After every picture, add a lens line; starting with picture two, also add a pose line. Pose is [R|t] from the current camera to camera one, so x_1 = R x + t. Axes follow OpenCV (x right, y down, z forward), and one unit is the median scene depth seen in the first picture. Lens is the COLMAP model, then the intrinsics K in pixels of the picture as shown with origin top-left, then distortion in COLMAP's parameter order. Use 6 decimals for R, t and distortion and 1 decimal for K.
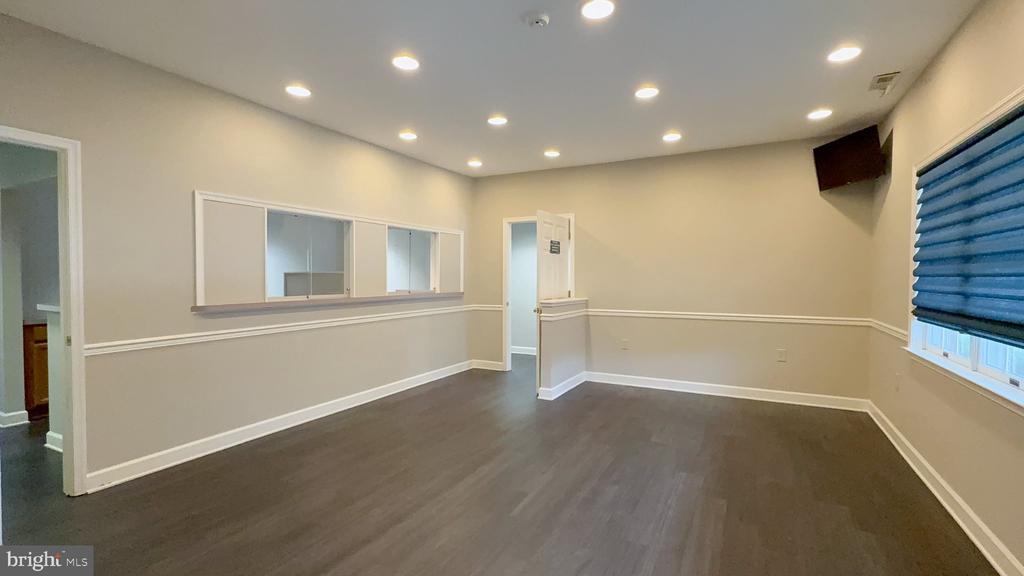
lens RADIAL K [[458.5, 0, 515.3], [0, 458.5, 287.3], [0, 0, 1]] dist [0.002498, 0.000074]
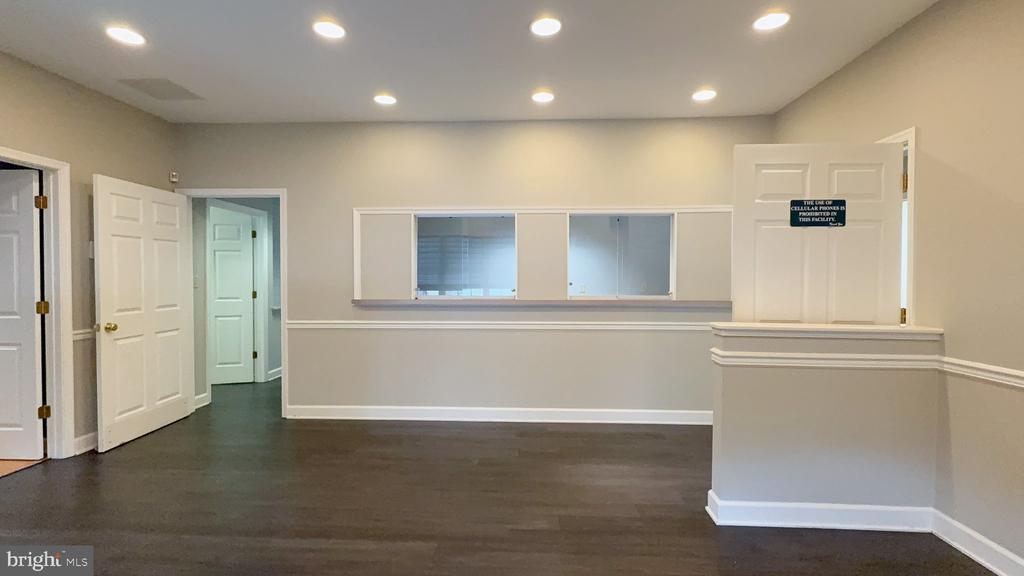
lens RADIAL K [[412.7, 0, 512.5], [0, 412.7, 283.0], [0, 0, 1]] dist [-0.030613, 0.000003]
pose [[0.448372, 0.011660, -0.893771, 0.324997], [-0.020224, 0.999791, 0.002898, -0.010701], [0.893618, 0.016777, 0.448515, 0.560339]]
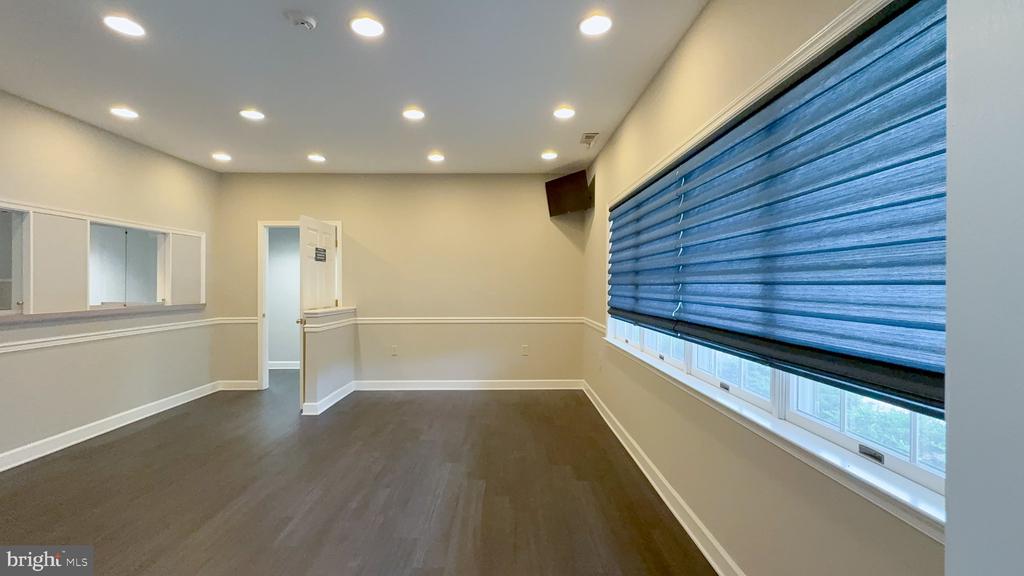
lens RADIAL K [[458.5, 0, 515.3], [0, 458.5, 287.3], [0, 0, 1]] dist [0.002498, 0.000074]
pose [[0.875808, -0.002764, 0.482652, -0.022119], [0.011927, 0.999802, -0.015916, 0.000861], [-0.482513, 0.019696, 0.875668, -0.042698]]
